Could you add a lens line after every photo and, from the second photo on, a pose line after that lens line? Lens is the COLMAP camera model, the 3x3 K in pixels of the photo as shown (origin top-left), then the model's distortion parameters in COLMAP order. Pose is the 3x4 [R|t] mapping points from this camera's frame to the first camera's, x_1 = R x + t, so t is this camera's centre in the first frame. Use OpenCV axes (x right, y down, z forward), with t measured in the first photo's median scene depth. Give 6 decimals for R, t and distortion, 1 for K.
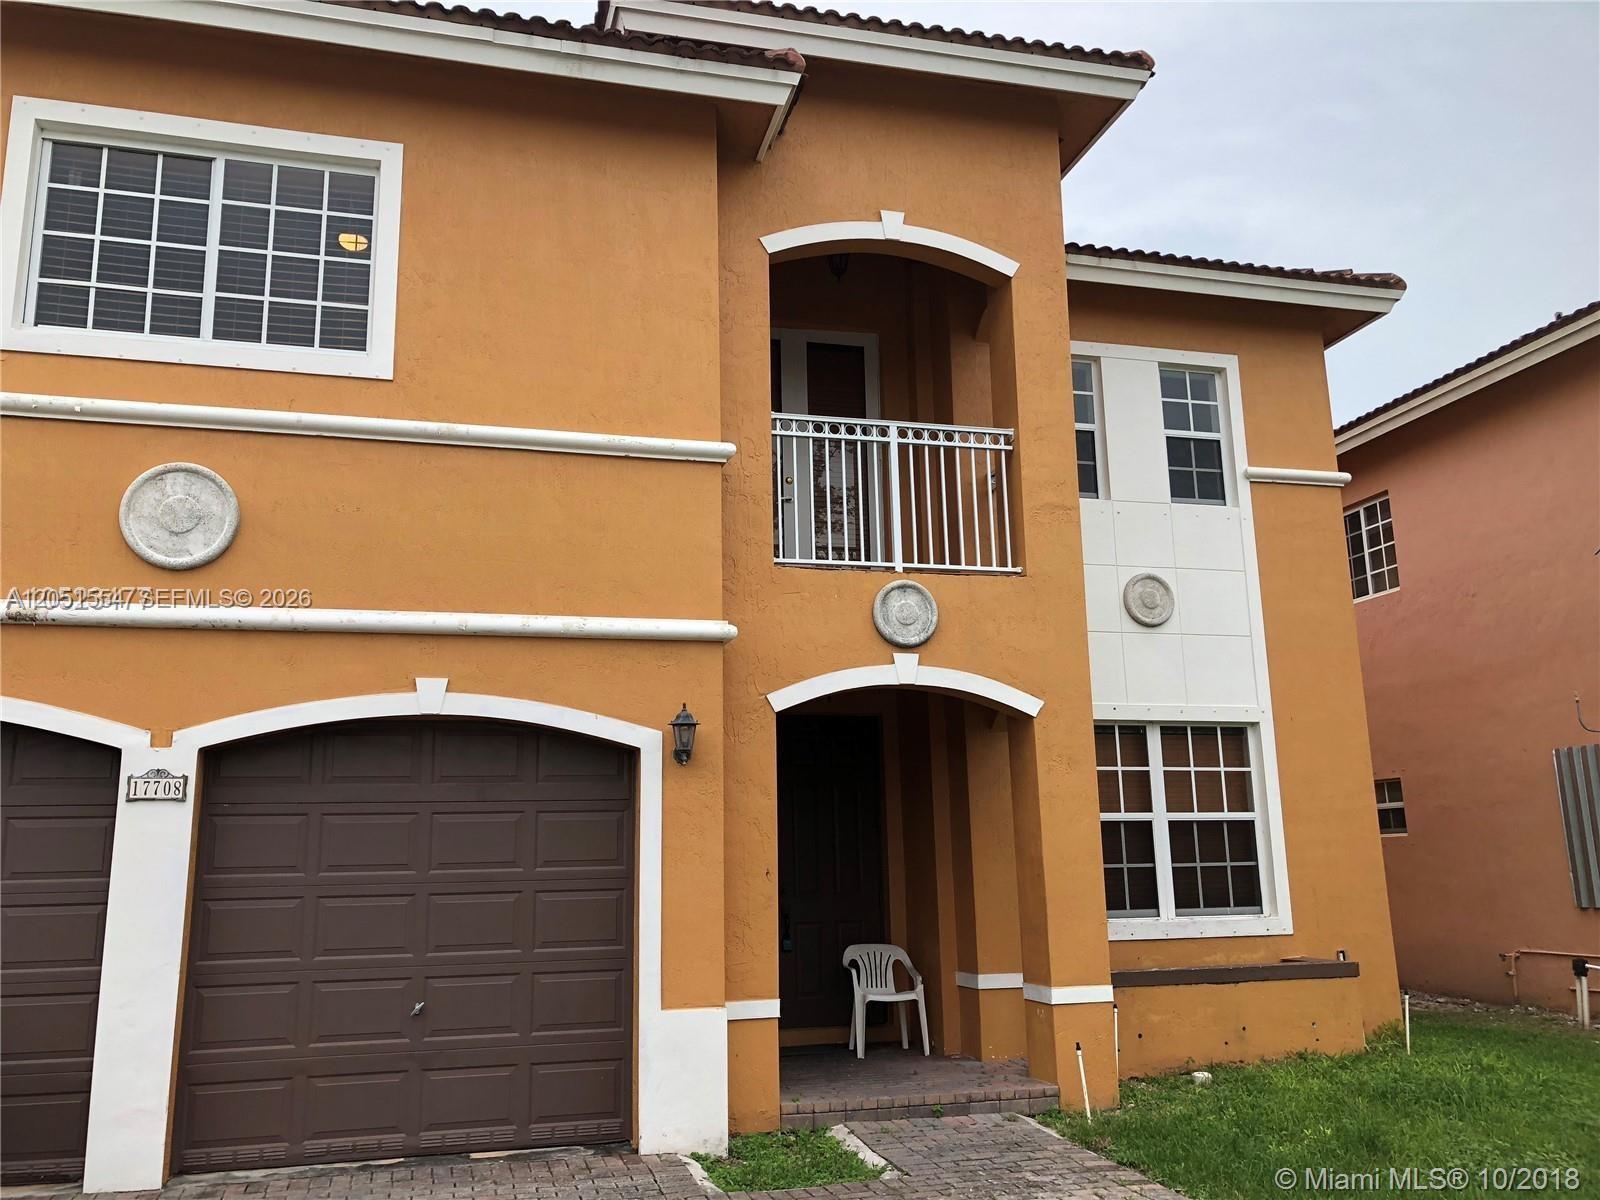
lens RADIAL K [[1315.1, 0, 800.0], [0, 1315.1, 600.0], [0, 0, 1]] dist [0.063559, -0.076677]
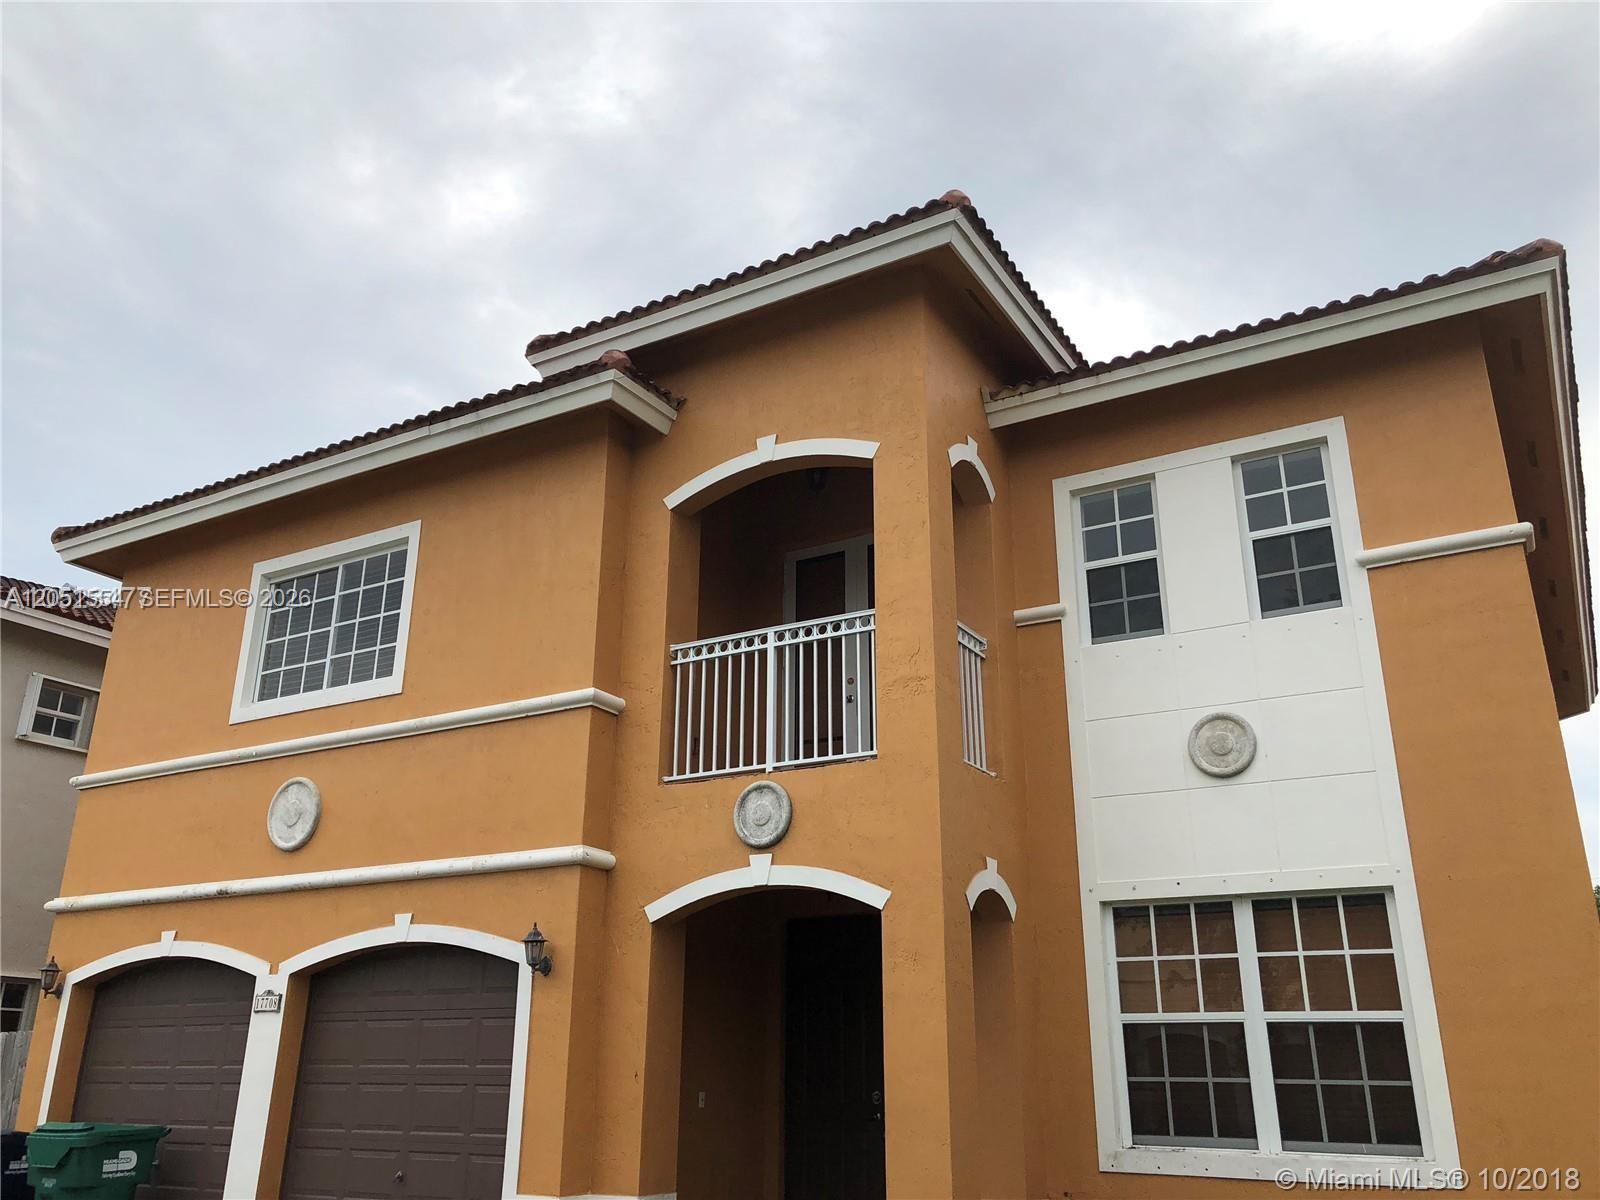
lens RADIAL K [[1313.9, 0, 787.6], [0, 1313.9, 604.2], [0, 0, 1]] dist [0.073023, -0.078783]
pose [[0.694404, -0.216958, -0.686099, 0.846074], [0.123670, 0.975260, -0.183230, 0.041635], [0.708878, 0.042386, 0.704056, 0.283589]]
